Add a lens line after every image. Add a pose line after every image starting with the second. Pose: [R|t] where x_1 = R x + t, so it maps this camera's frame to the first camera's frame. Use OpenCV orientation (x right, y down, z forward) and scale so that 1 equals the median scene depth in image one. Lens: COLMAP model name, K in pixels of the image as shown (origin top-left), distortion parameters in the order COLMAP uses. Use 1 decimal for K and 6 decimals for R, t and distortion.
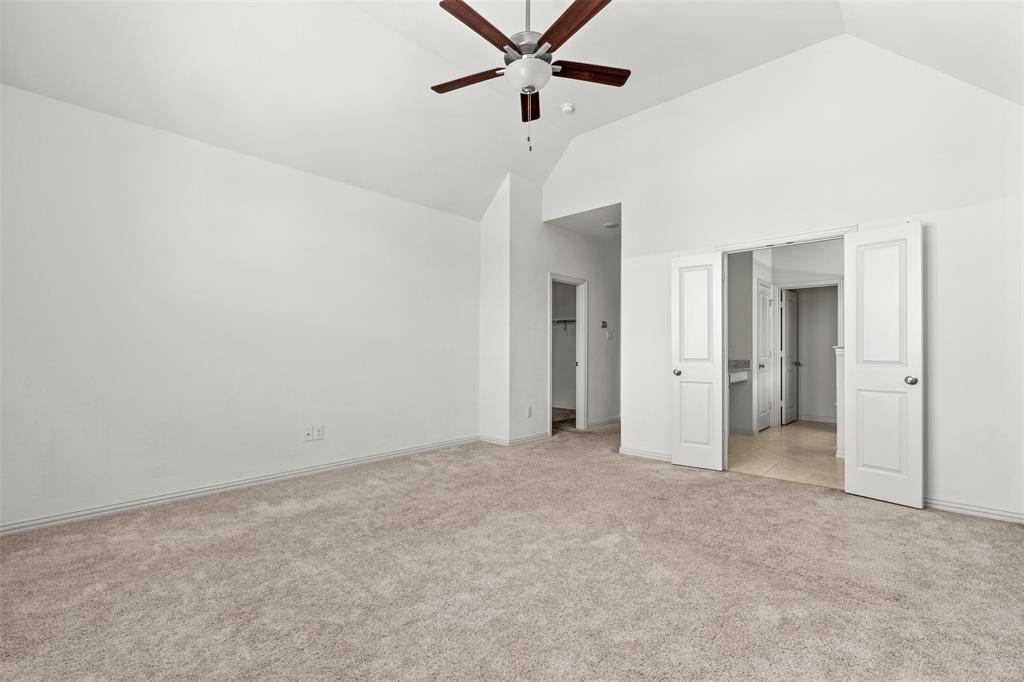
lens RADIAL K [[450.1, 0, 513.6], [0, 450.1, 343.4], [0, 0, 1]] dist [-0.007977, 0.003604]
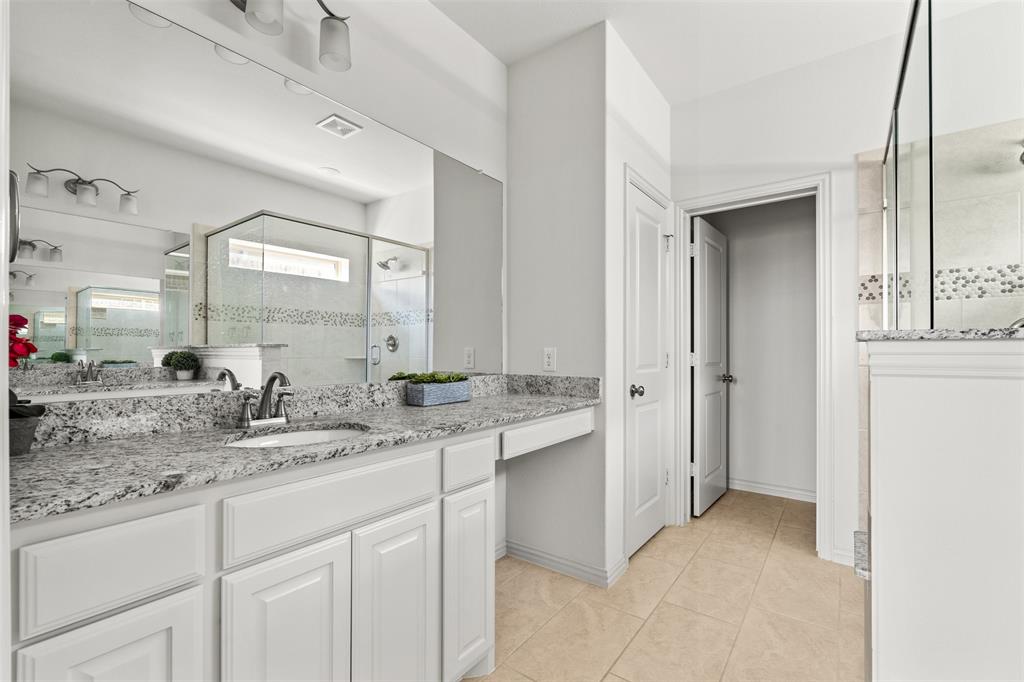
lens RADIAL K [[450.1, 0, 510.2], [0, 450.1, 345.6], [0, 0, 1]] dist [-0.007977, 0.003604]
pose [[0.994568, 0.001404, 0.104080, 0.372926], [-0.000853, 0.999985, -0.005340, 0.012499], [-0.104086, 0.005223, 0.994555, 0.579028]]
